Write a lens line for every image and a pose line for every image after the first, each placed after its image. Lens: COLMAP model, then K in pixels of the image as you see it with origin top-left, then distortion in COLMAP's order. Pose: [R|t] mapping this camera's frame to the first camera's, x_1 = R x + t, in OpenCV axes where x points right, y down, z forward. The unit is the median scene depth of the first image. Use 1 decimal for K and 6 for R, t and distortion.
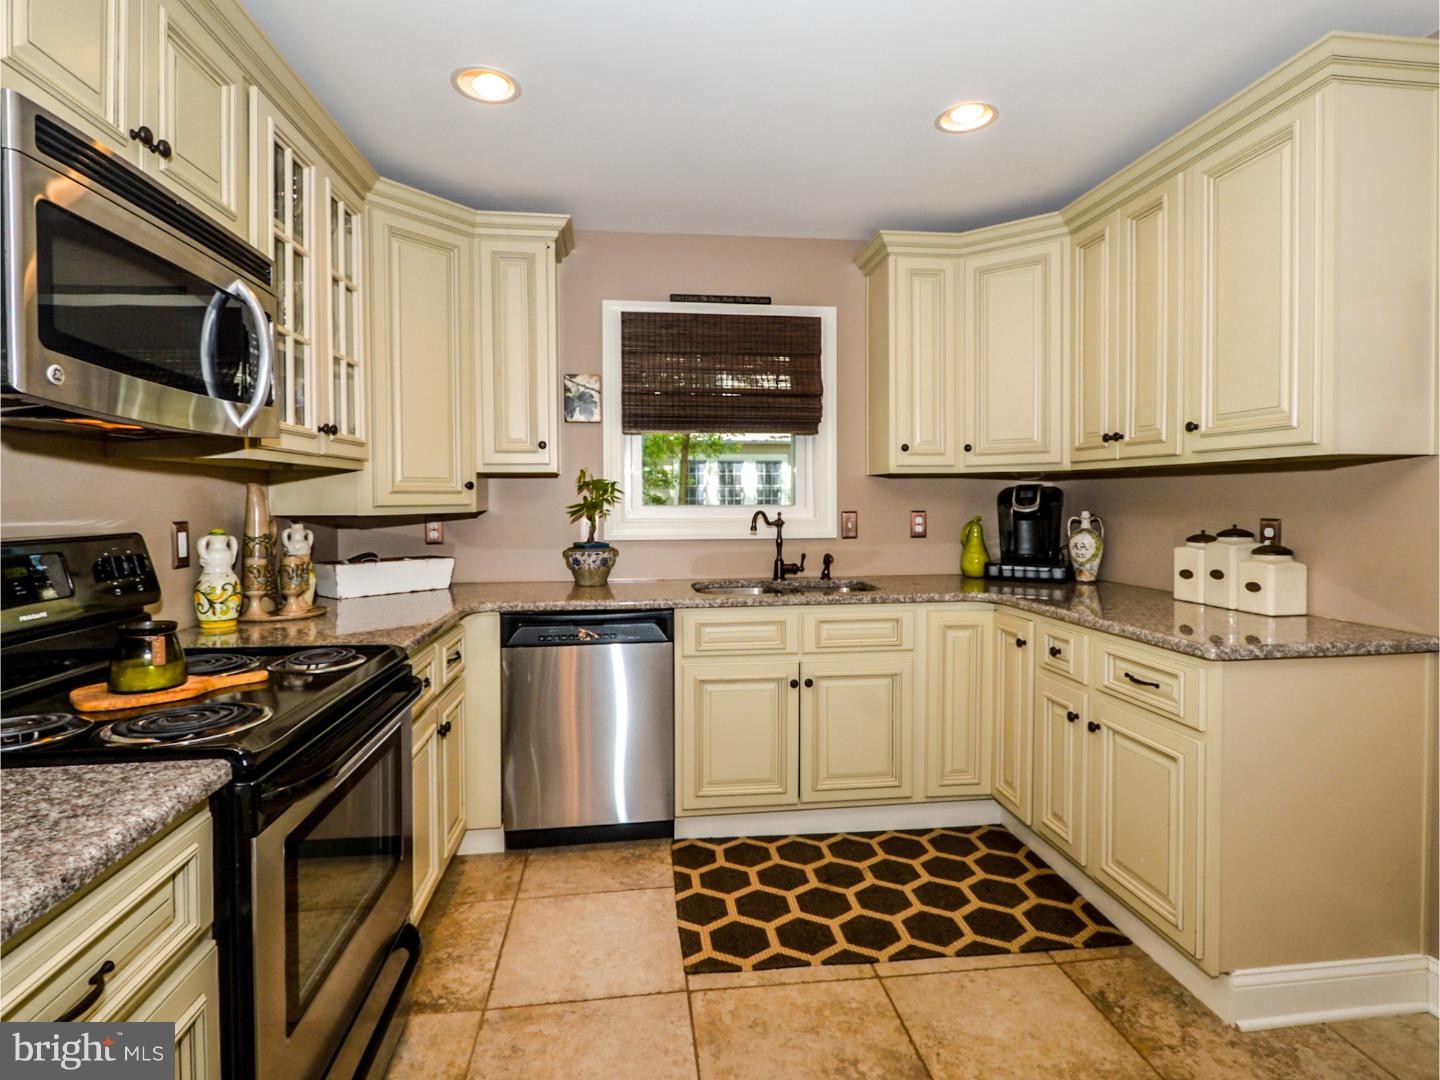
lens RADIAL K [[736.9, 0, 722.5], [0, 736.9, 513.8], [0, 0, 1]] dist [-0.000874, -0.003118]
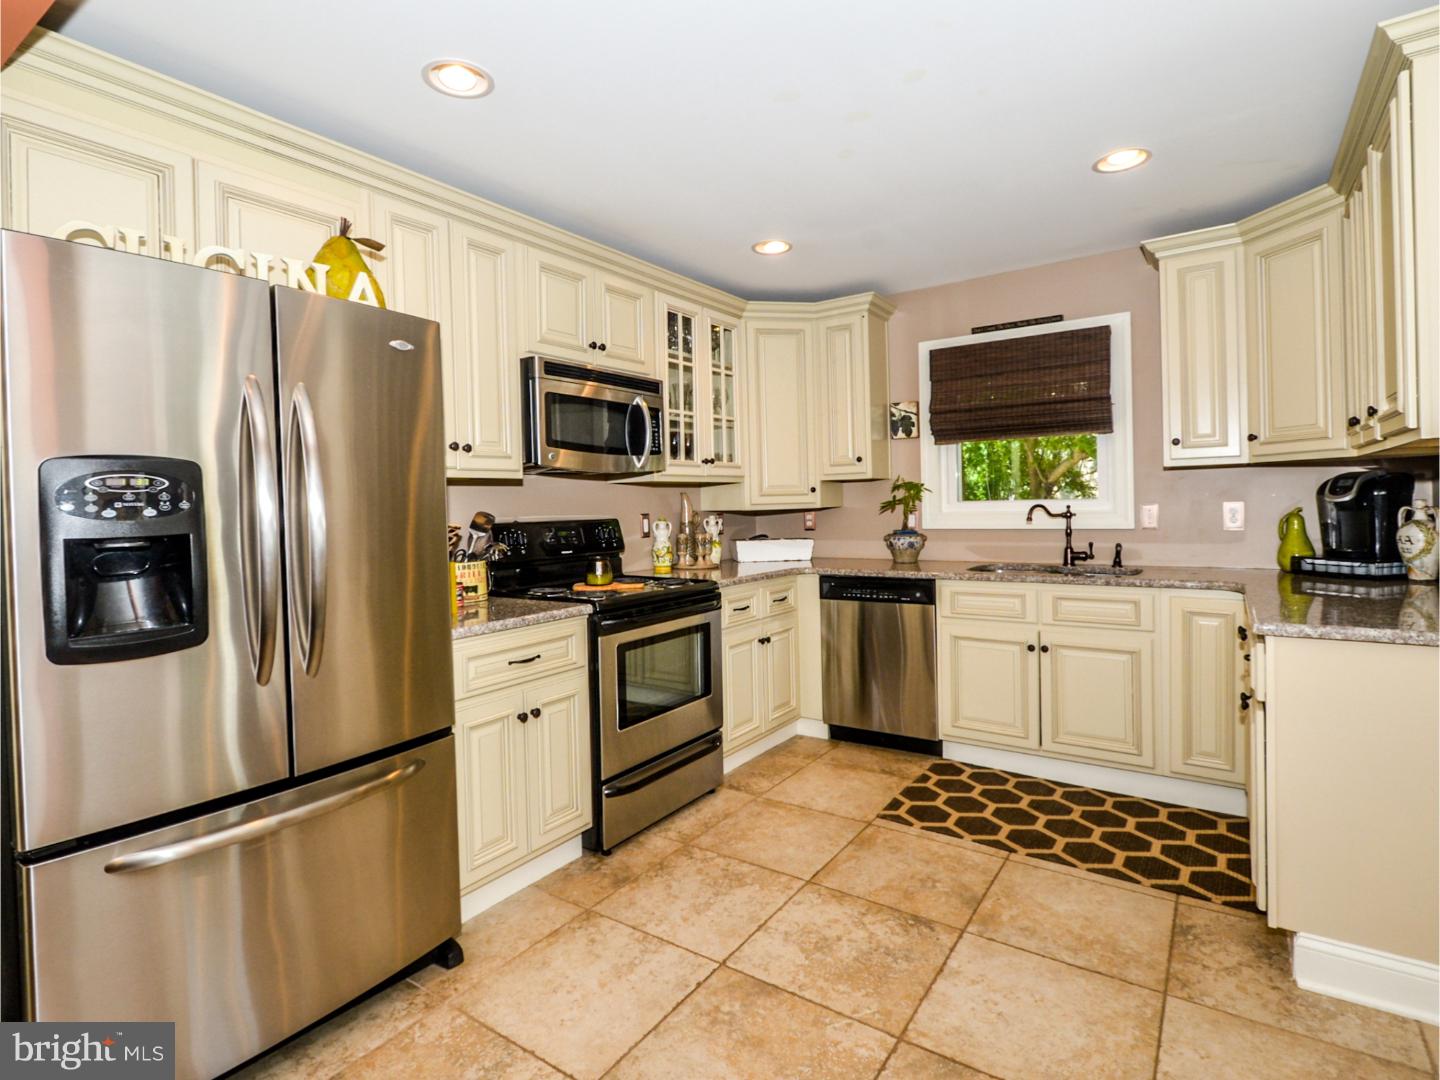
lens RADIAL K [[736.9, 0, 721.3], [0, 736.9, 512.3], [0, 0, 1]] dist [-0.000874, -0.003118]
pose [[0.744448, -0.005577, -0.667657, 0.501258], [0.006478, 0.999978, -0.001130, 0.007463], [0.667649, -0.003484, 0.744468, -0.220112]]
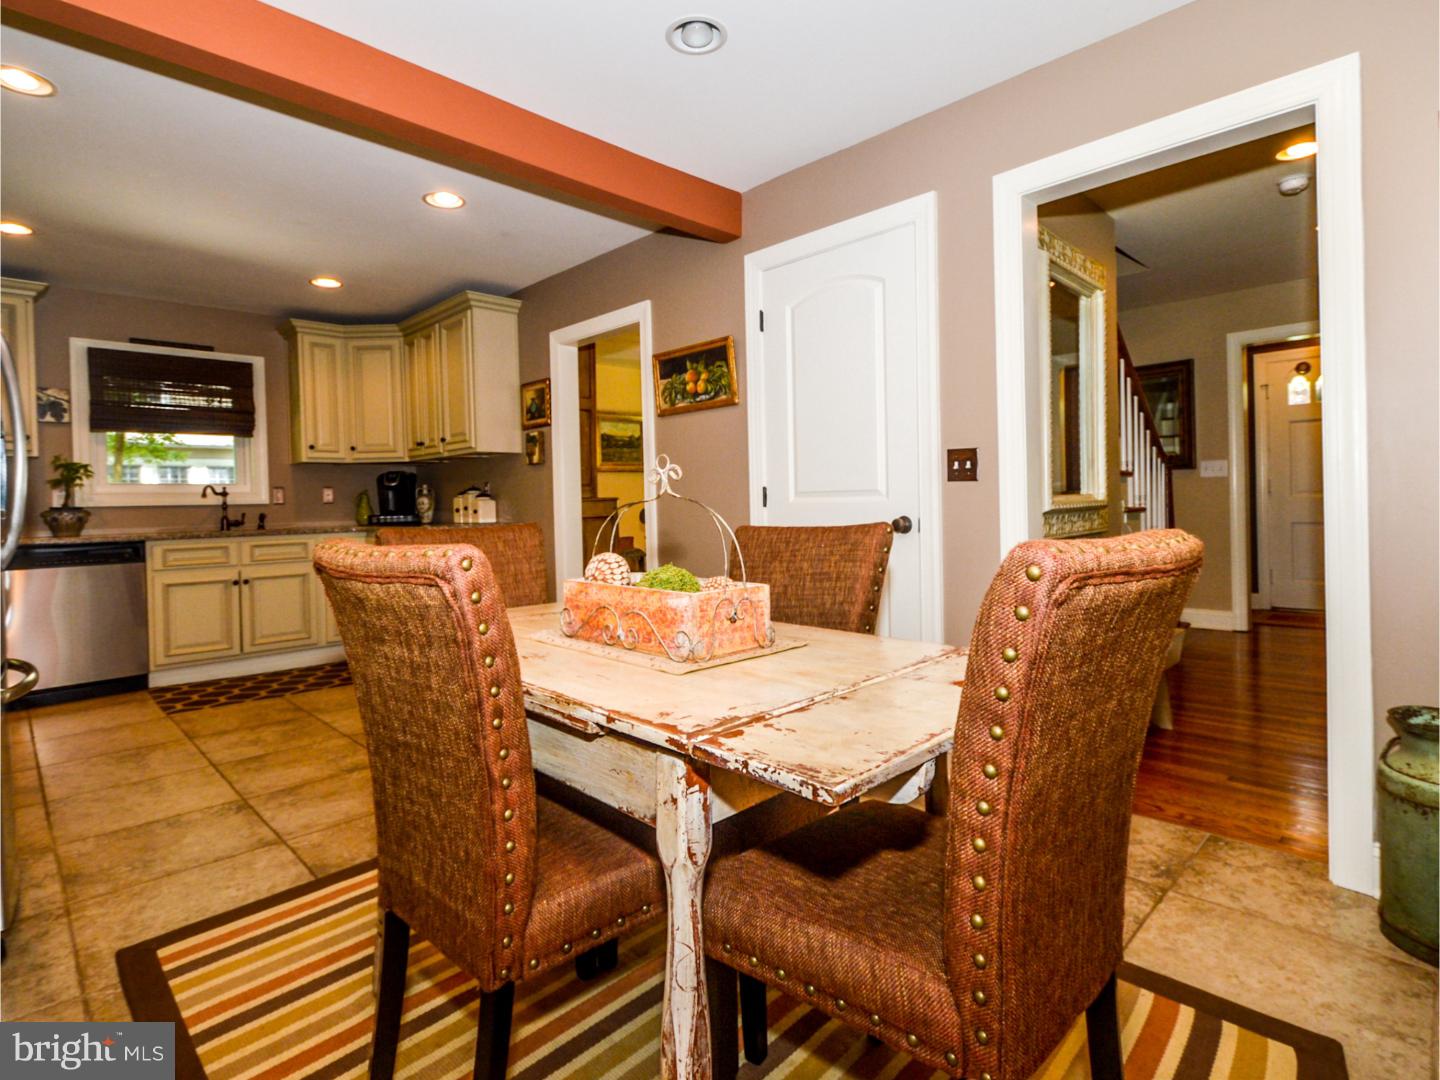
lens RADIAL K [[736.9, 0, 727.4], [0, 736.9, 511.9], [0, 0, 1]] dist [-0.000874, -0.003118]
pose [[0.791969, -0.023298, 0.610117, -0.035131], [0.036362, 0.999298, -0.009041, 0.118835], [-0.609478, 0.029345, 0.792260, -0.998138]]
